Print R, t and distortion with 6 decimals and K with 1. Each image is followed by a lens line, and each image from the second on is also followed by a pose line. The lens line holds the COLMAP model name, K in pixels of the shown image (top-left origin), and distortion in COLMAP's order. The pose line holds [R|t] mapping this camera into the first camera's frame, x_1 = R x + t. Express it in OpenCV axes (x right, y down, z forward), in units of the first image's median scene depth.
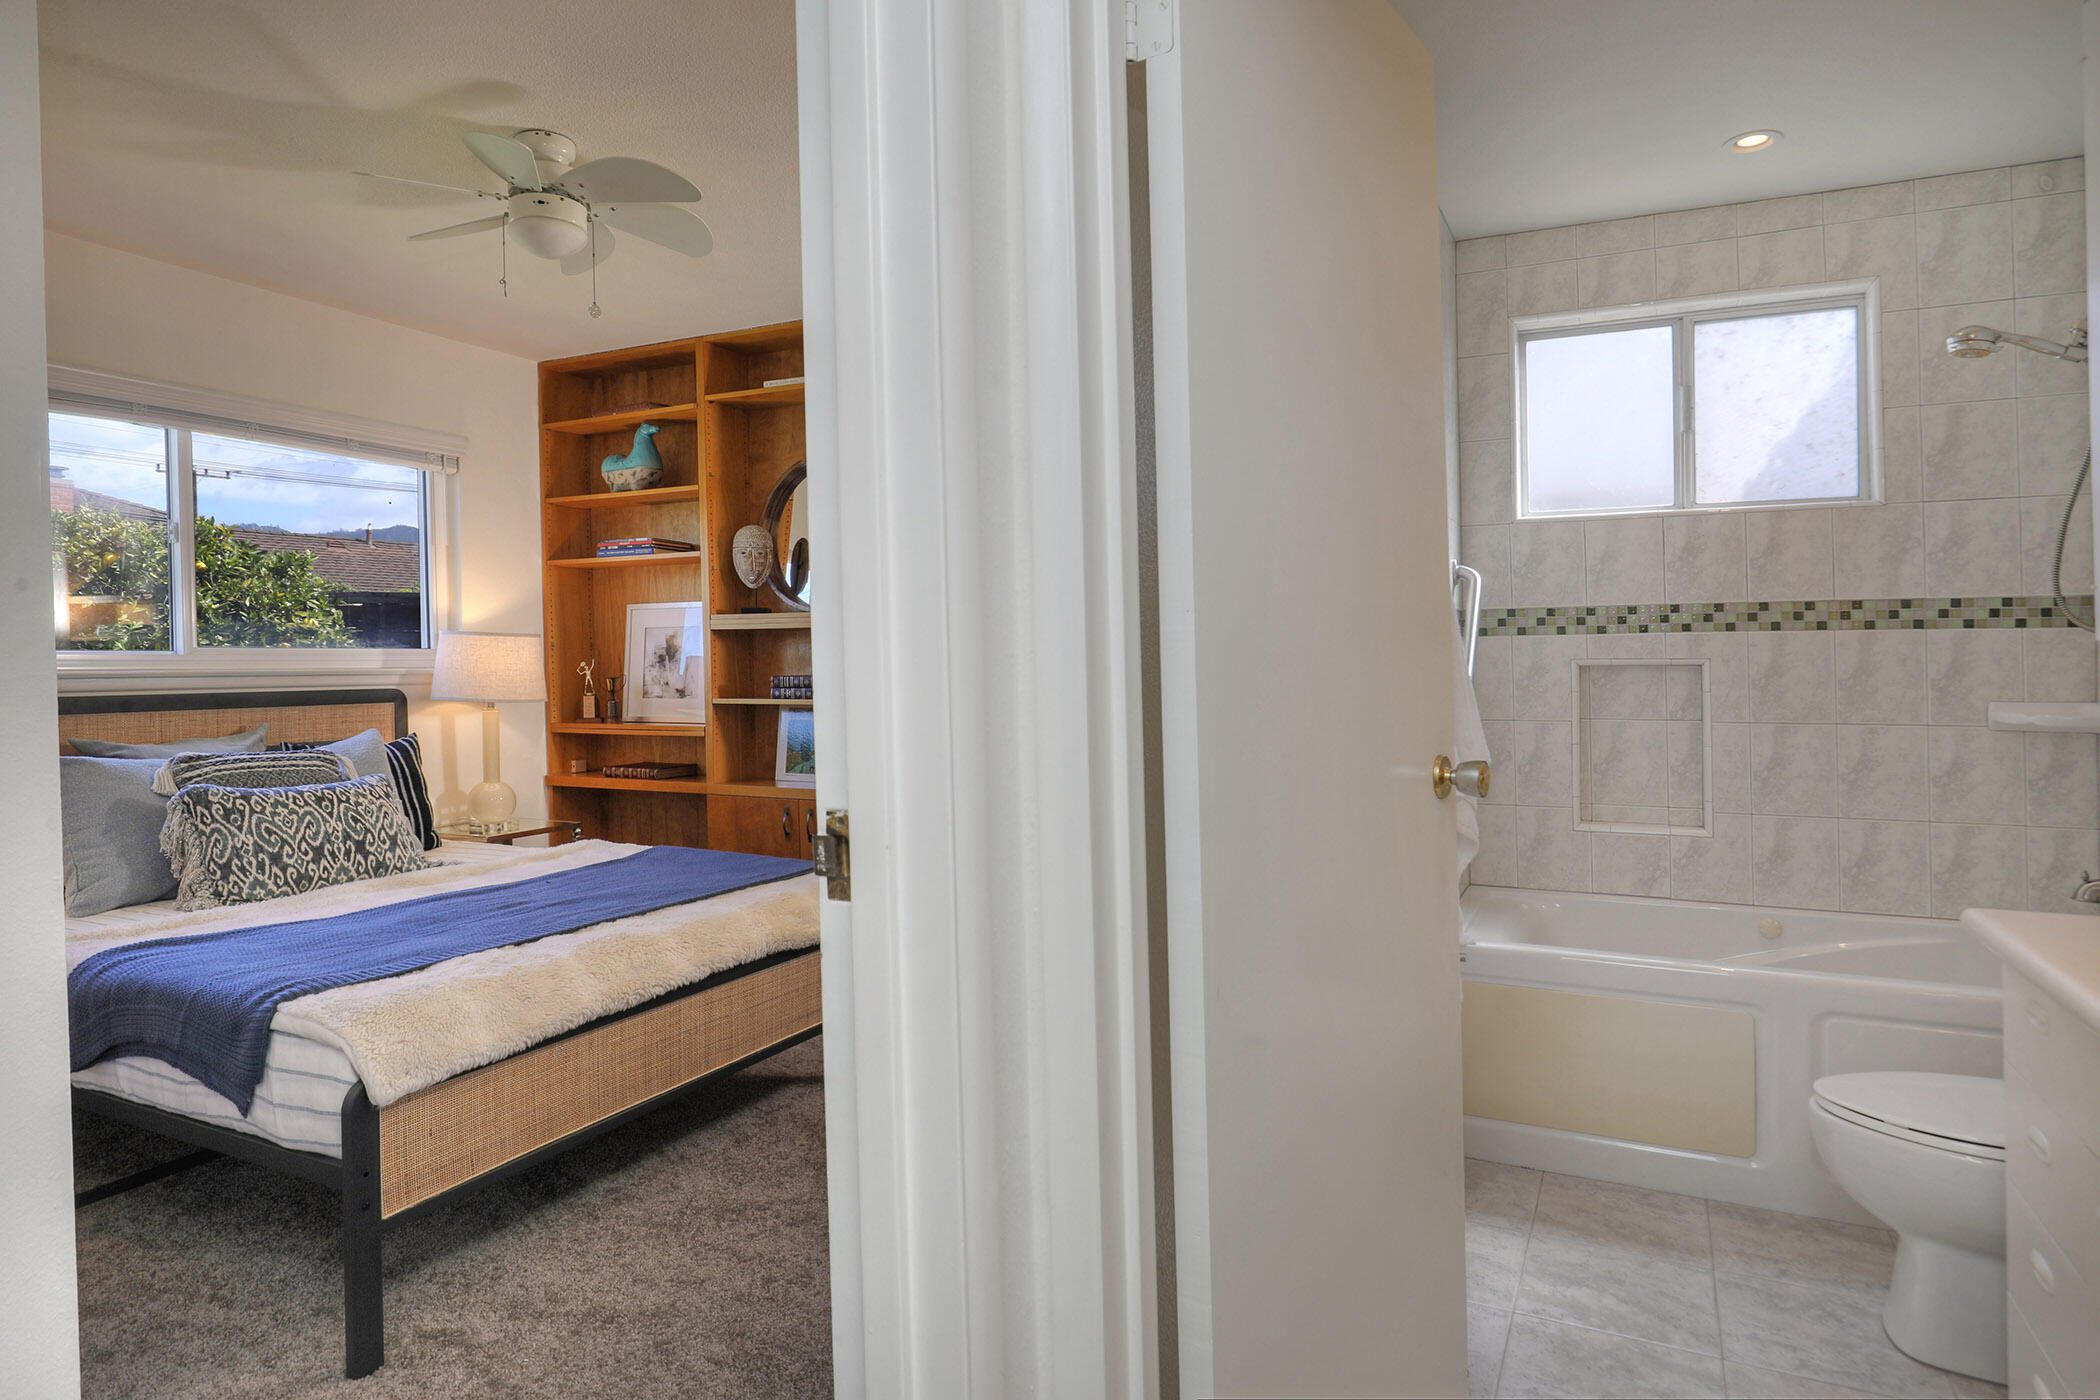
lens RADIAL K [[1208.2, 0, 1048.9], [0, 1208.2, 714.7], [0, 0, 1]] dist [-0.000997, -0.000239]
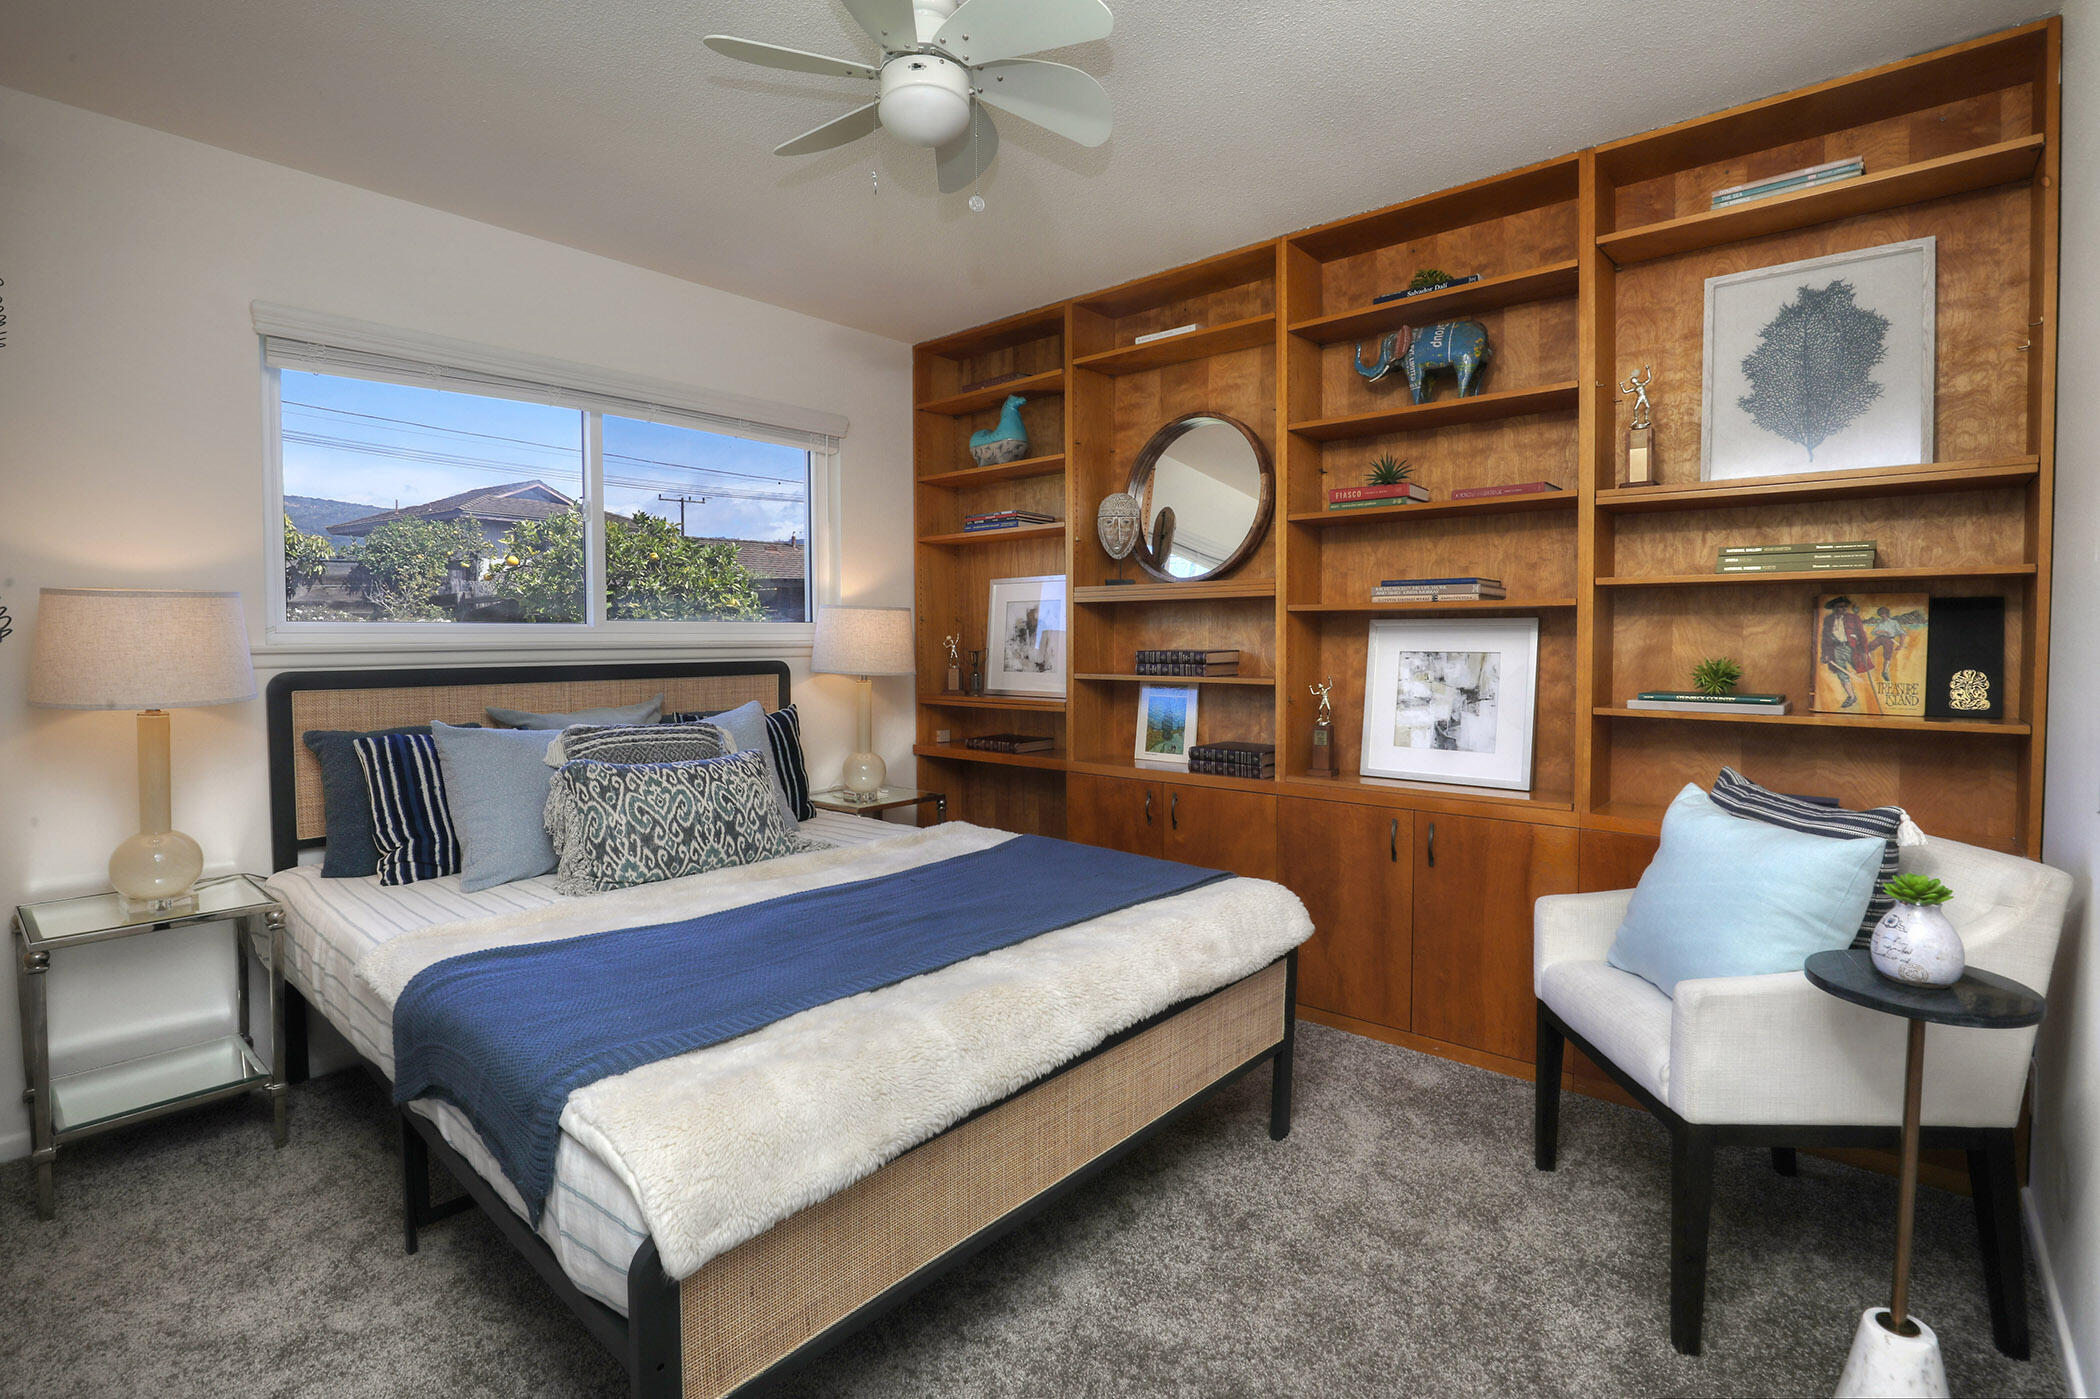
lens RADIAL K [[962.4, 0, 1048.0], [0, 962.4, 683.0], [0, 0, 1]] dist [-0.022632, 0.003053]
pose [[0.966367, 0.016021, -0.256666, -0.111823], [-0.015220, 0.999871, 0.005105, -0.010500], [0.256715, -0.001027, 0.966487, 0.274985]]
